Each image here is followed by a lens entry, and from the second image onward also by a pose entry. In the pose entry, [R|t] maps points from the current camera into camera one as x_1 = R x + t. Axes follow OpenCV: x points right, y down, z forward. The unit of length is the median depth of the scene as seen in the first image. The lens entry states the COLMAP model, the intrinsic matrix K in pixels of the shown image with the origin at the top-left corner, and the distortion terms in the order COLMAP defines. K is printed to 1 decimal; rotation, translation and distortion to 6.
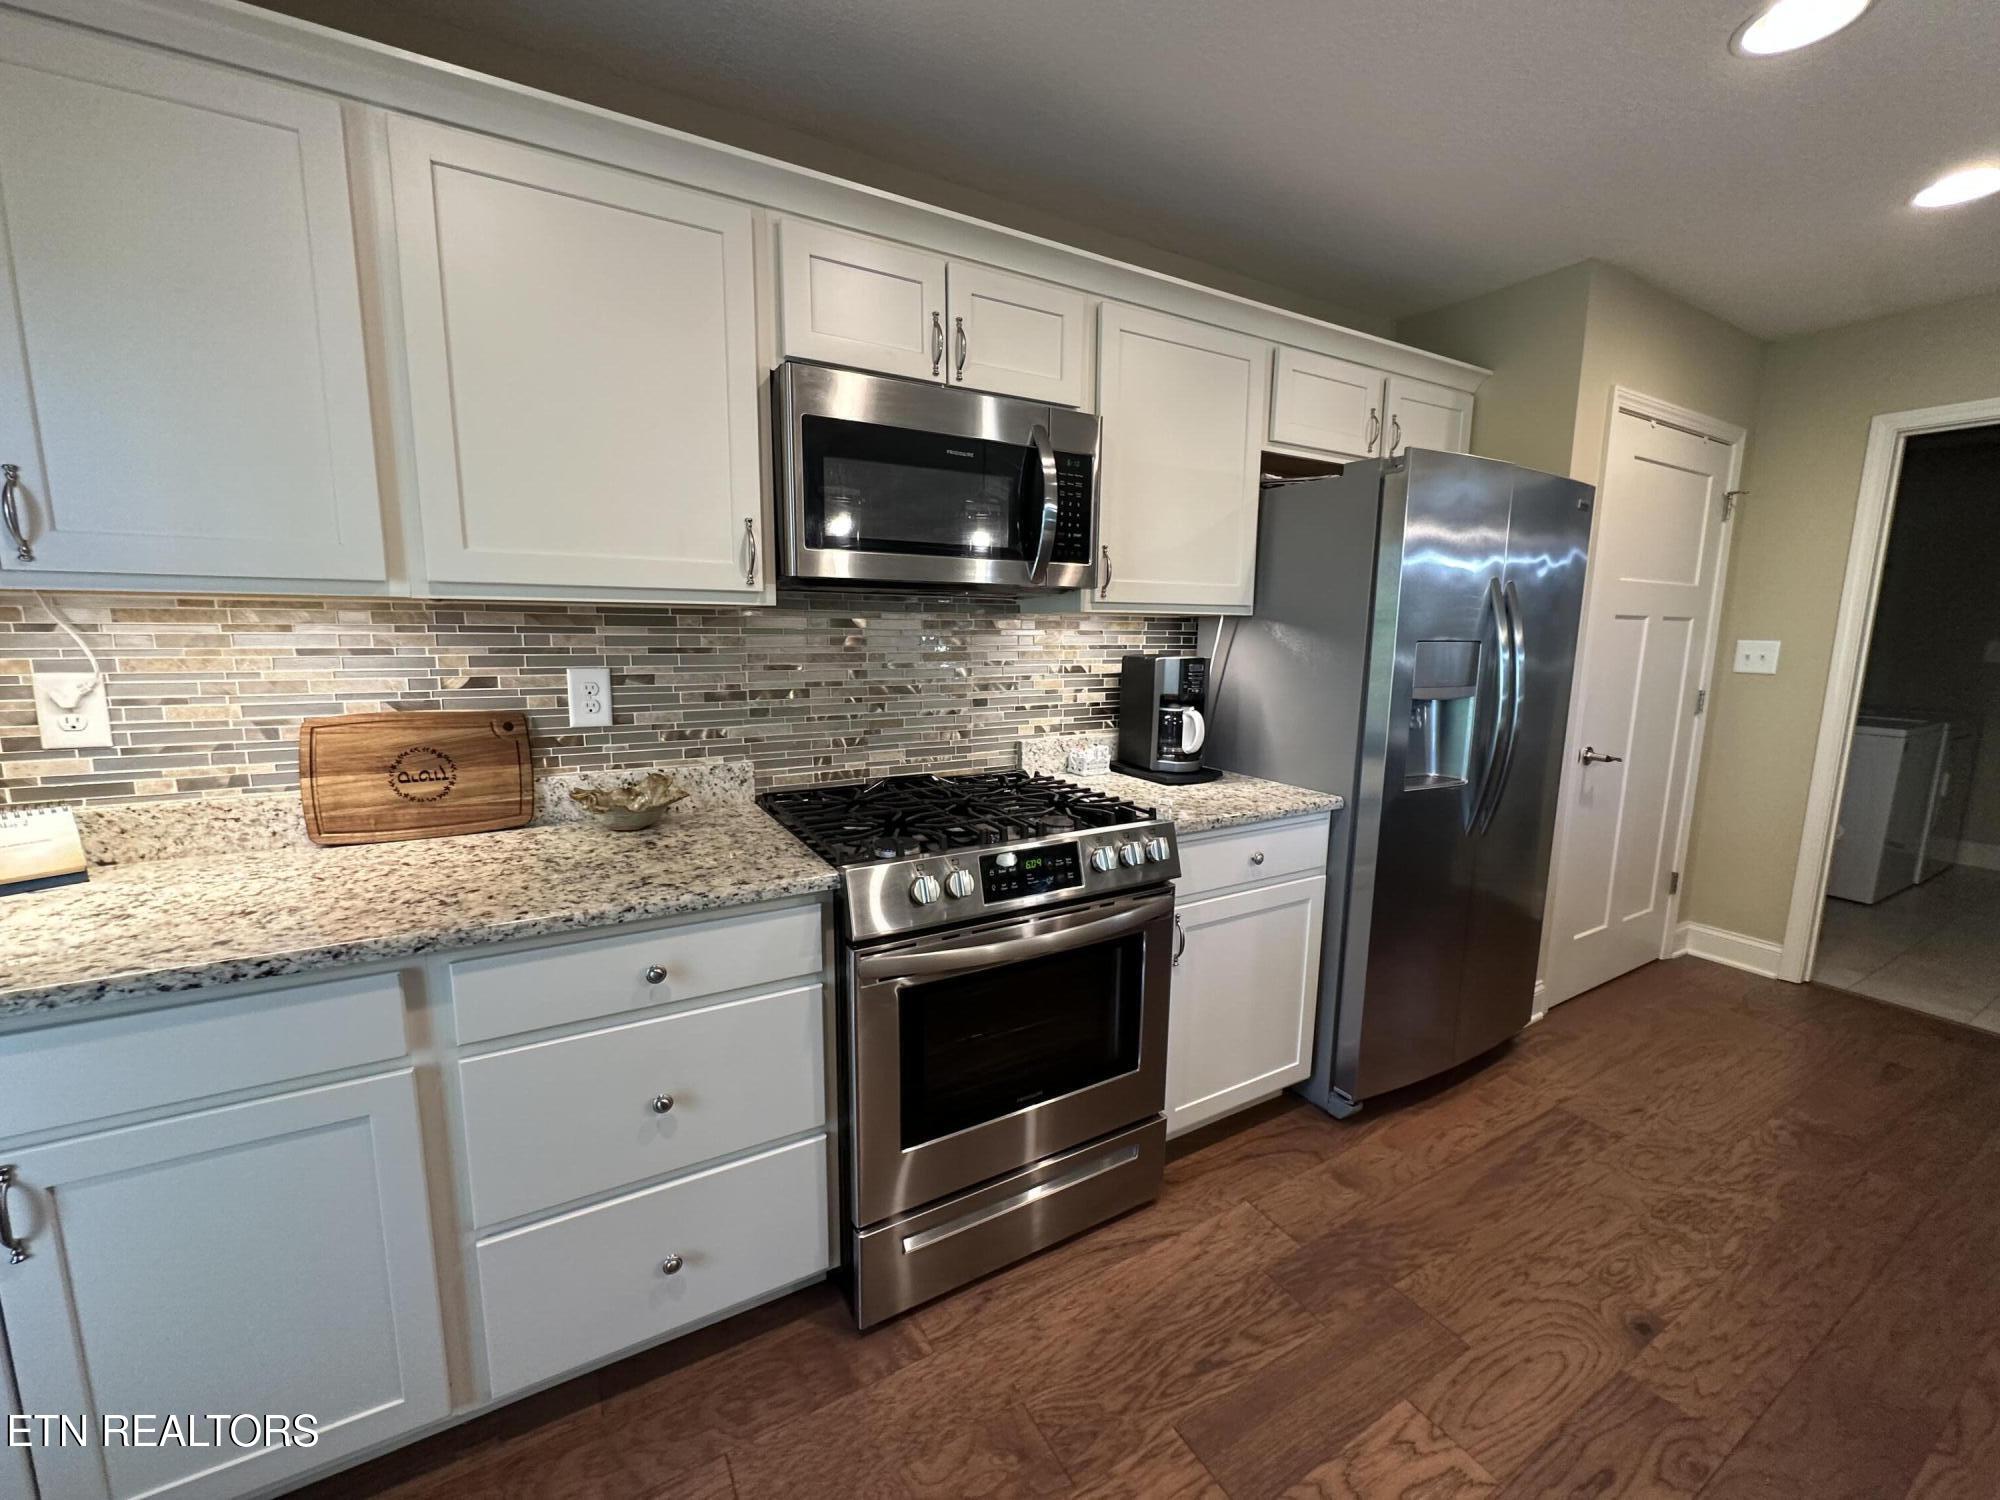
lens RADIAL K [[808.2, 0, 998.0], [0, 808.2, 747.6], [0, 0, 1]] dist [-0.006949, 0.001664]
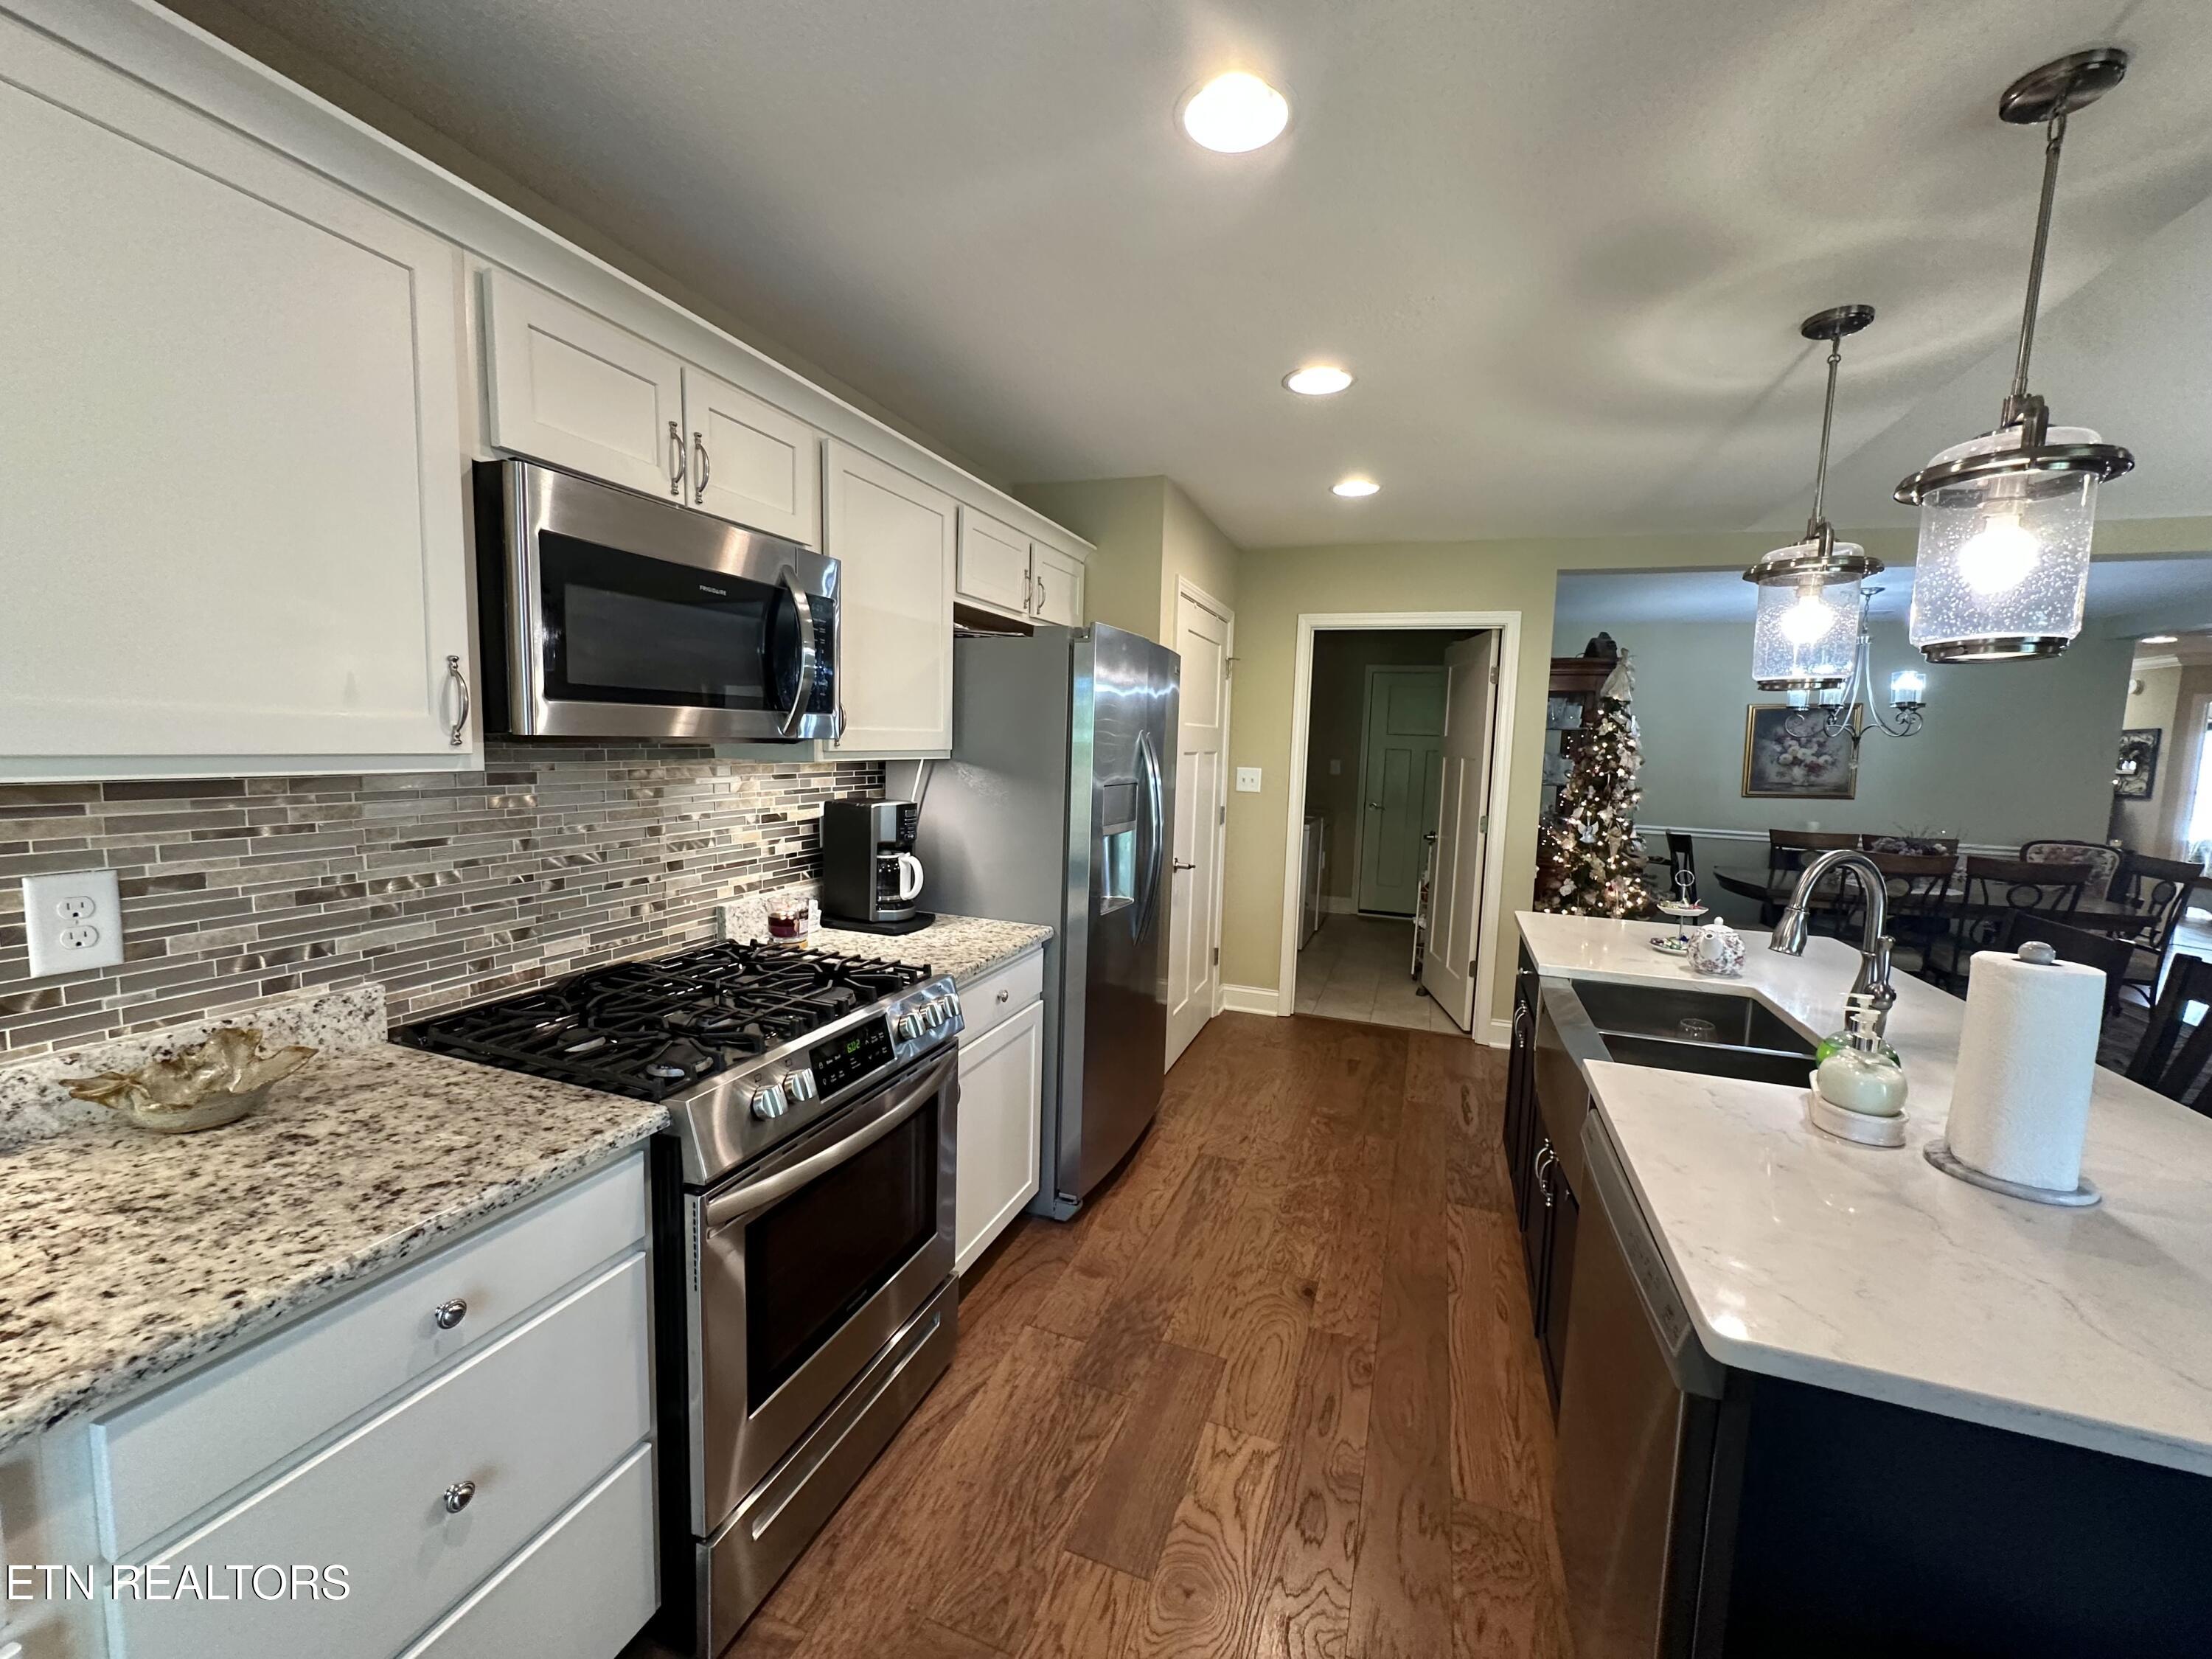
lens RADIAL K [[893.9, 0, 1112.5], [0, 893.9, 825.1], [0, 0, 1]] dist [-0.006949, 0.001664]
pose [[0.765358, -0.051214, 0.641564, -0.310182], [0.074253, 0.997199, -0.008977, -0.065207], [-0.639307, 0.054509, 0.767017, 0.005413]]
